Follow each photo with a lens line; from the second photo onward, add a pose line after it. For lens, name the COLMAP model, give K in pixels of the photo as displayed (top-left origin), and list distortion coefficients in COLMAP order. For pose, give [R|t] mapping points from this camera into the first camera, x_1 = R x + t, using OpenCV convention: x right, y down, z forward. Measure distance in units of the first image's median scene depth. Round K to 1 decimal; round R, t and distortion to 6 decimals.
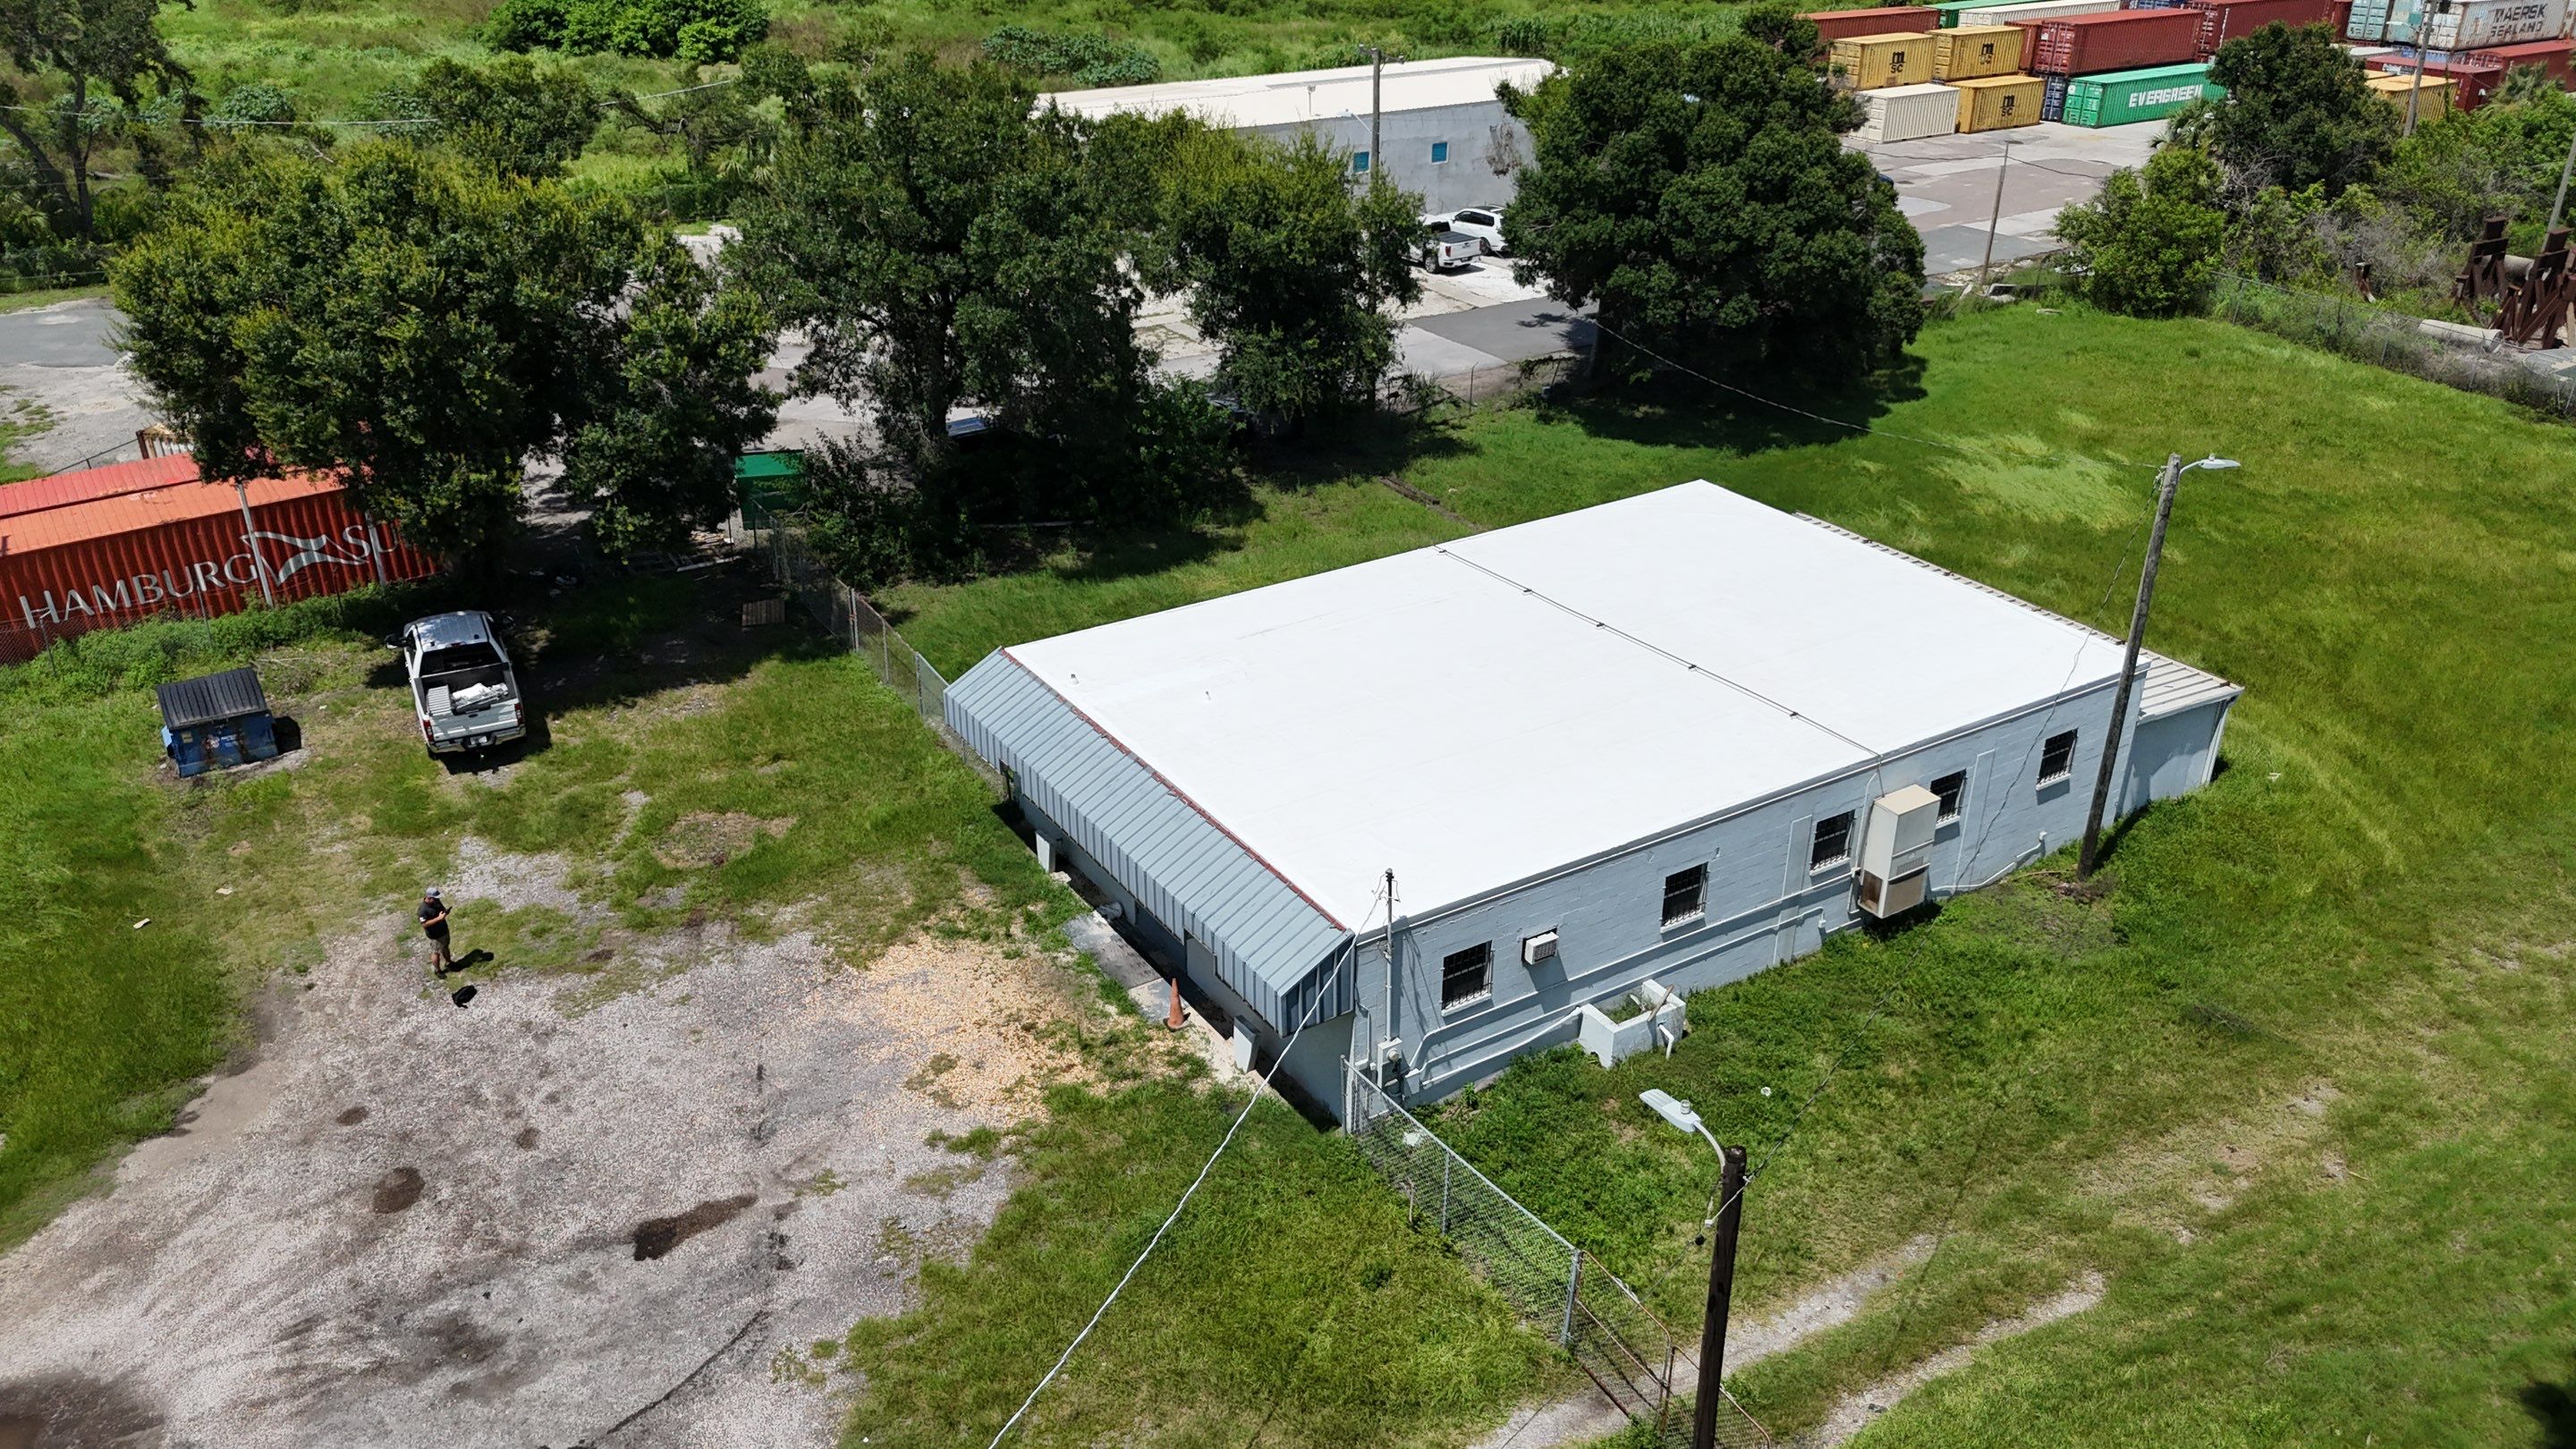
lens RADIAL K [[1898.1, 0, 1279.3], [0, 1898.1, 702.2], [0, 0, 1]] dist [0.068518, -0.068544]
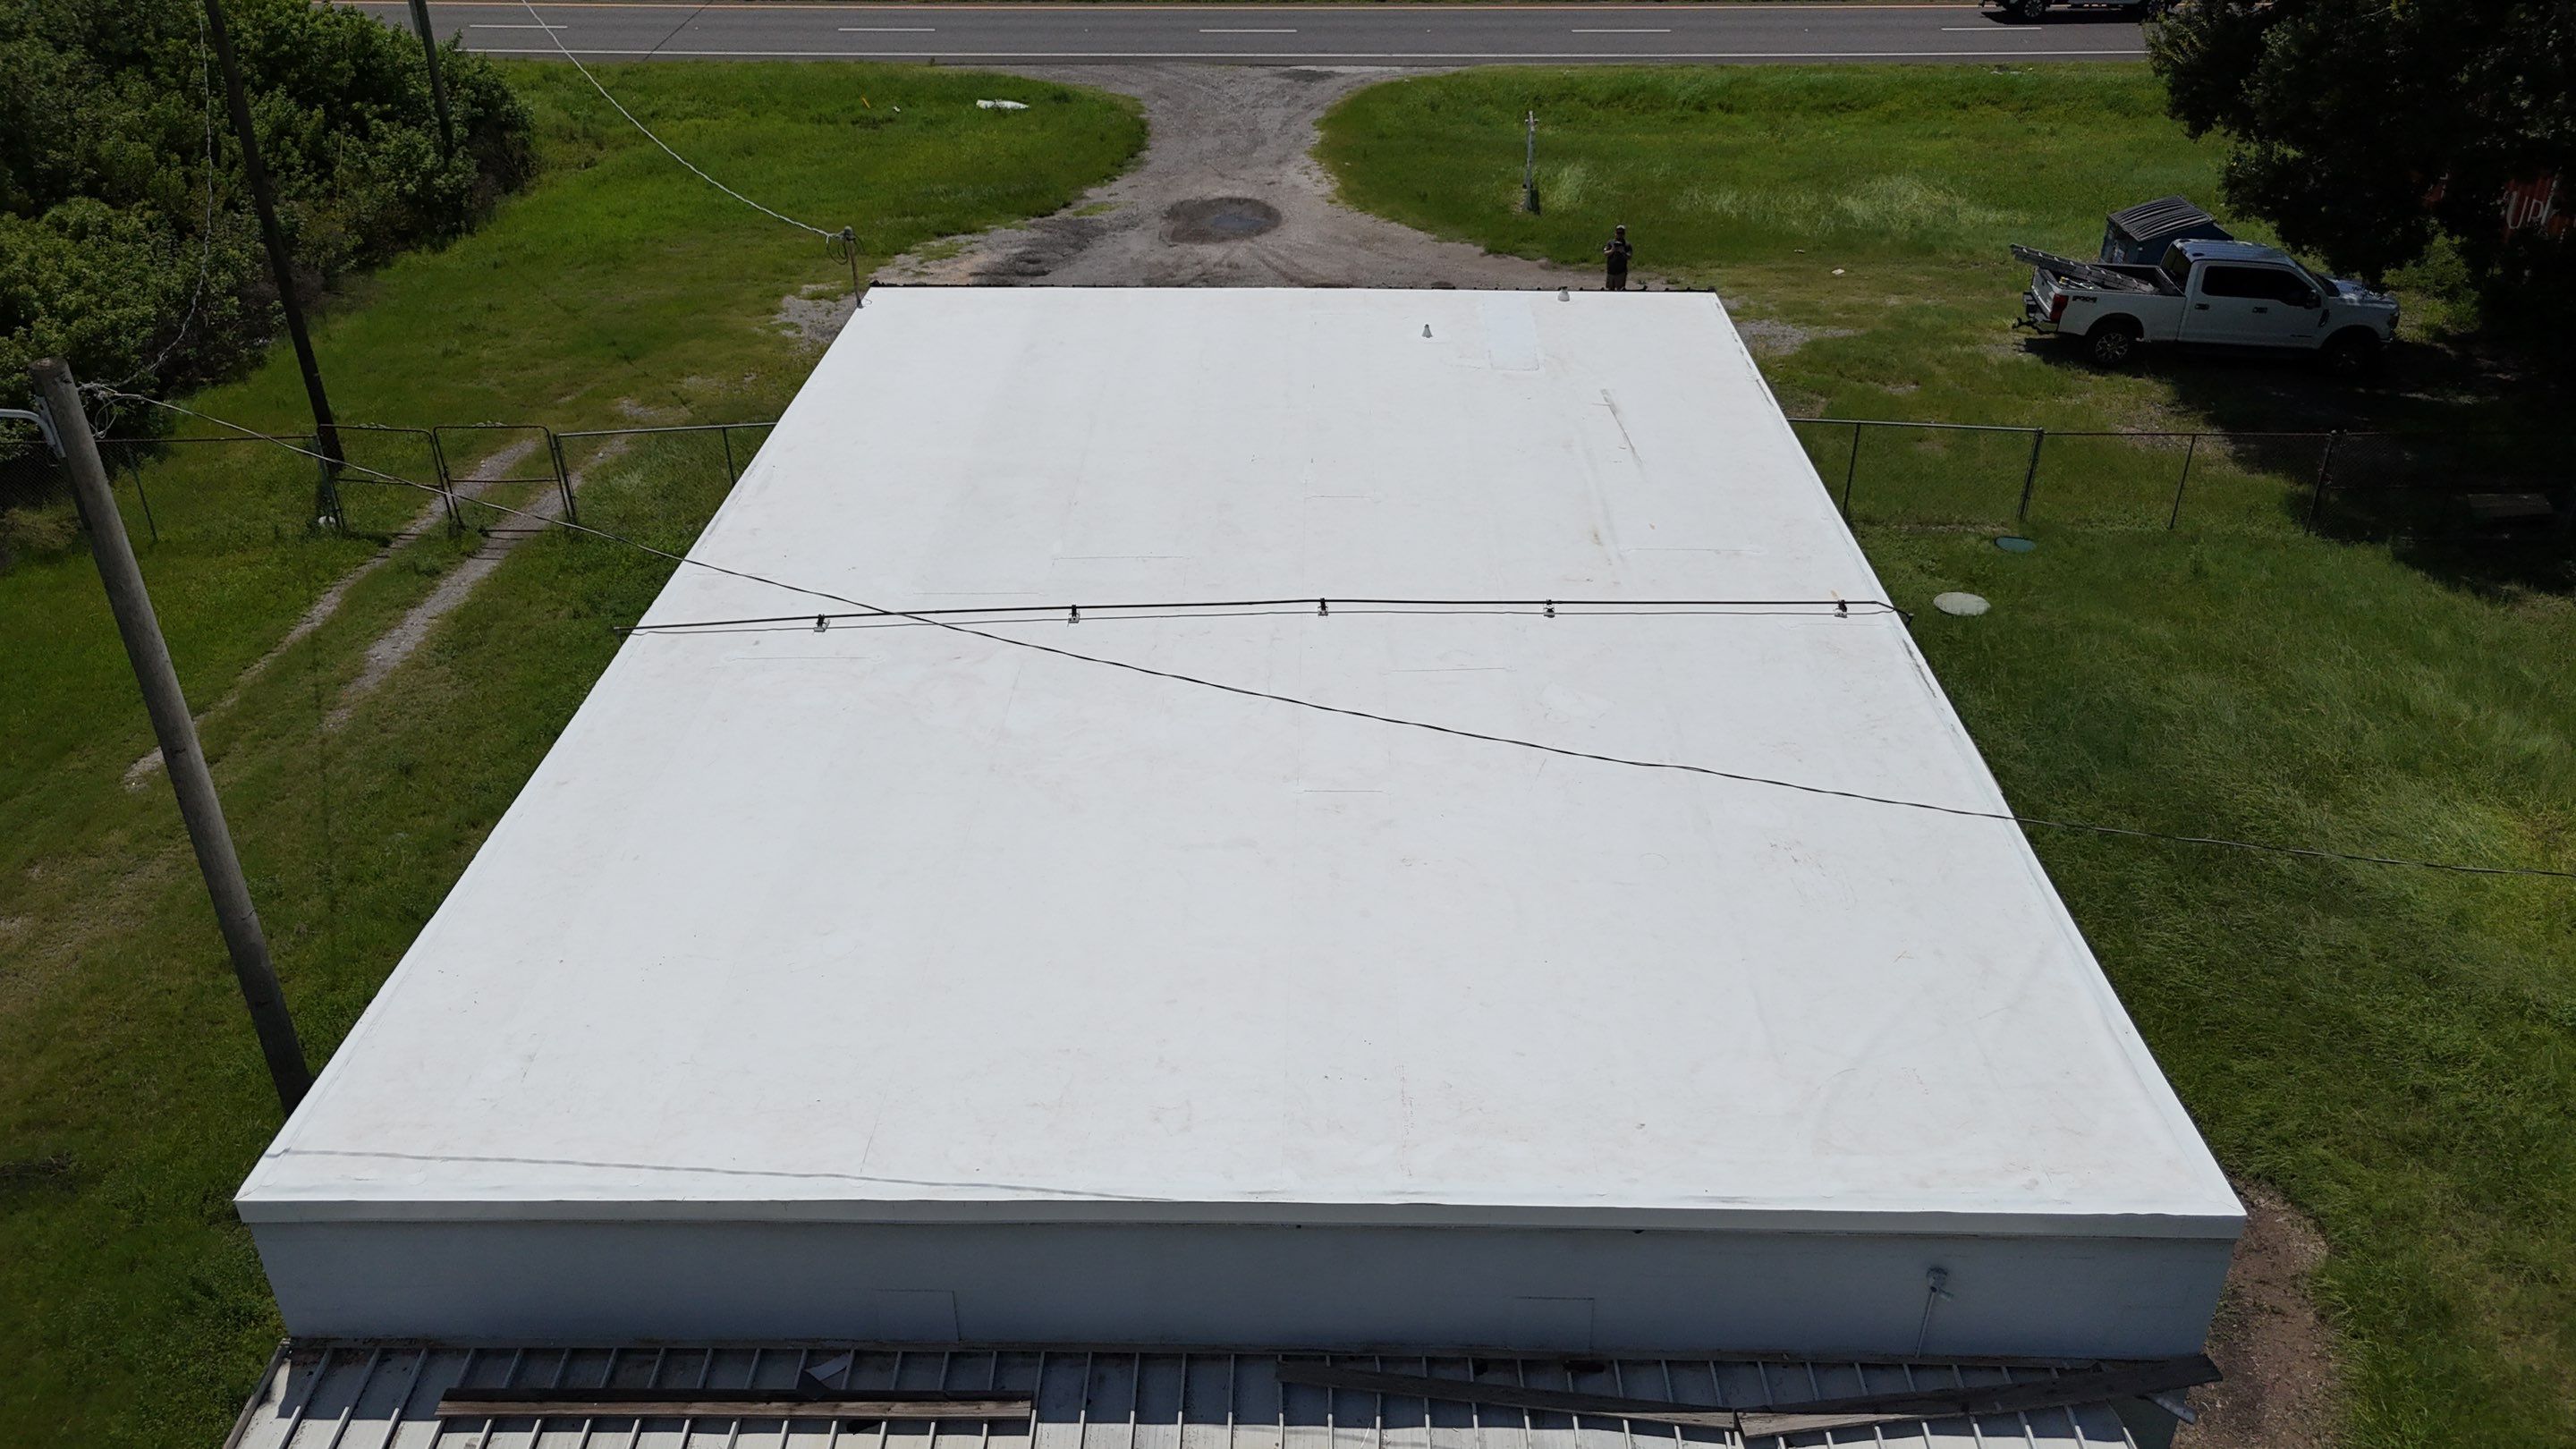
lens RADIAL K [[1898.1, 0, 1297.6], [0, 1898.1, 714.2], [0, 0, 1]] dist [0.068518, -0.068544]
pose [[-0.547114, 0.414883, -0.727006, 0.601943], [-0.365717, 0.662766, 0.653446, -0.377176], [0.752939, 0.623388, -0.210879, 1.241906]]
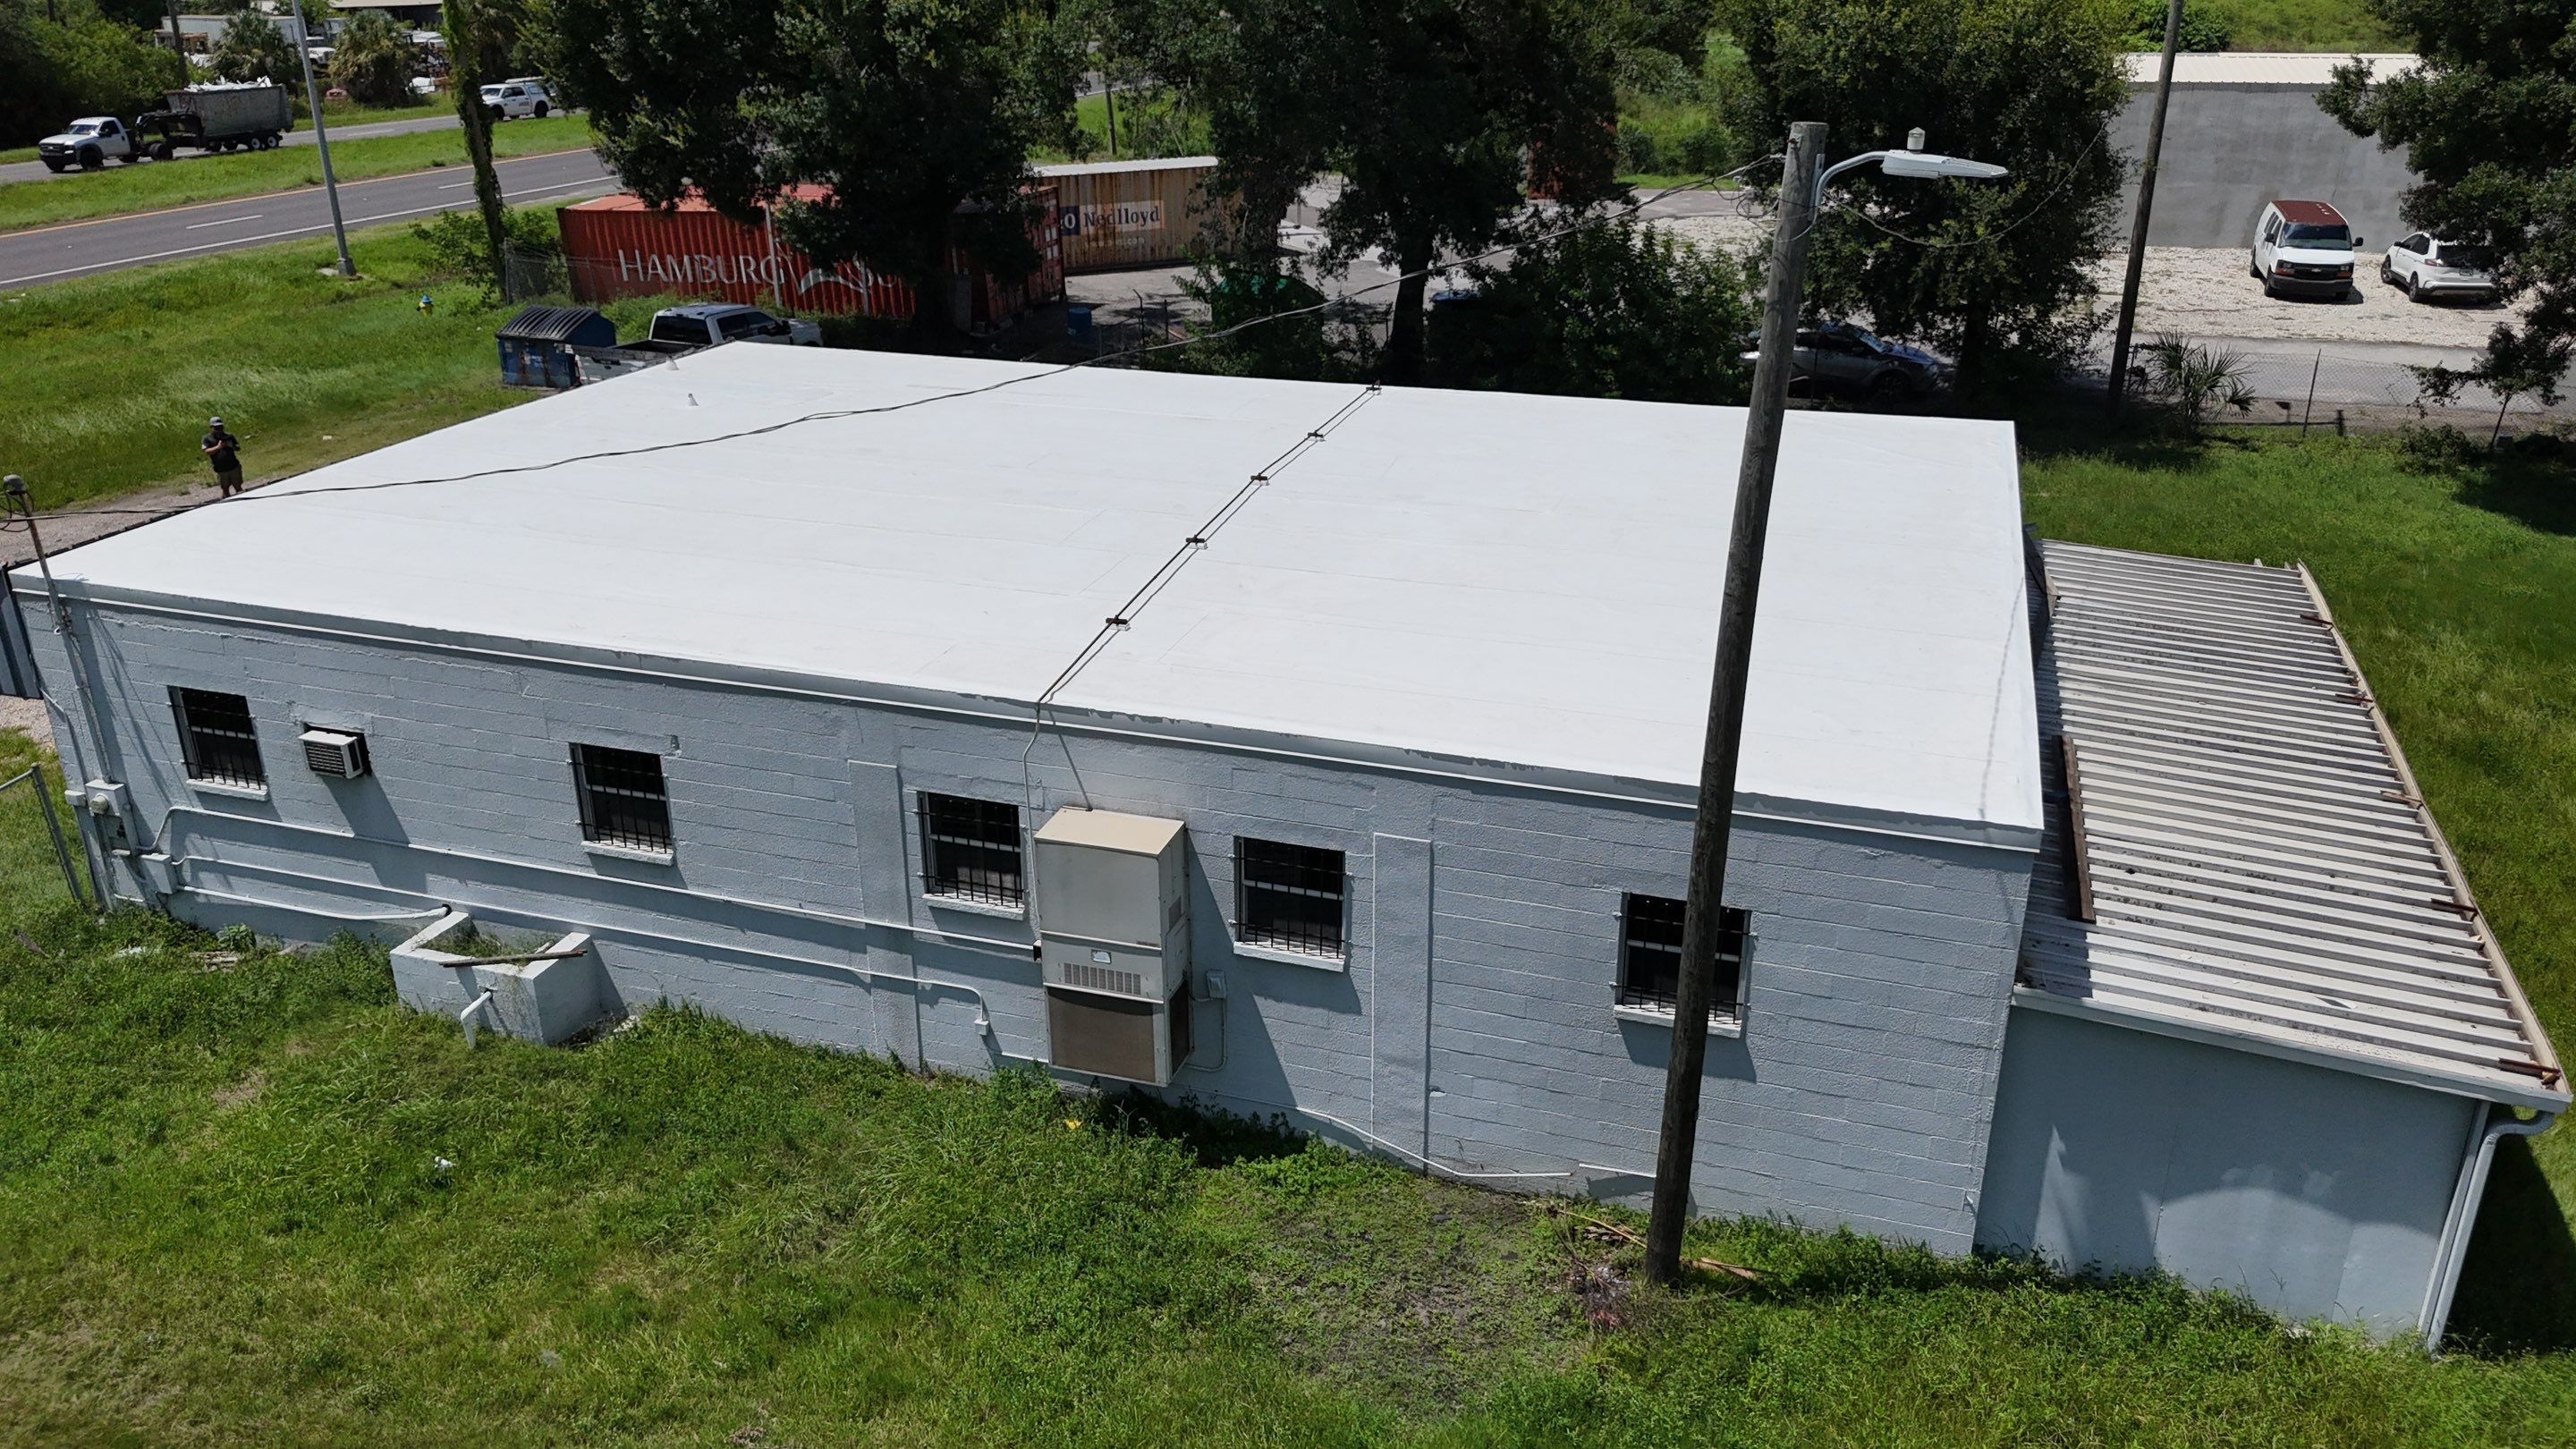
lens RADIAL K [[1898.1, 0, 1292.9], [0, 1898.1, 708.1], [0, 0, 1]] dist [0.068518, -0.068544]
pose [[0.635762, 0.284359, -0.717598, 0.666426], [-0.331954, 0.940032, 0.078404, -0.026631], [0.696860, 0.188363, 0.692030, 0.702193]]
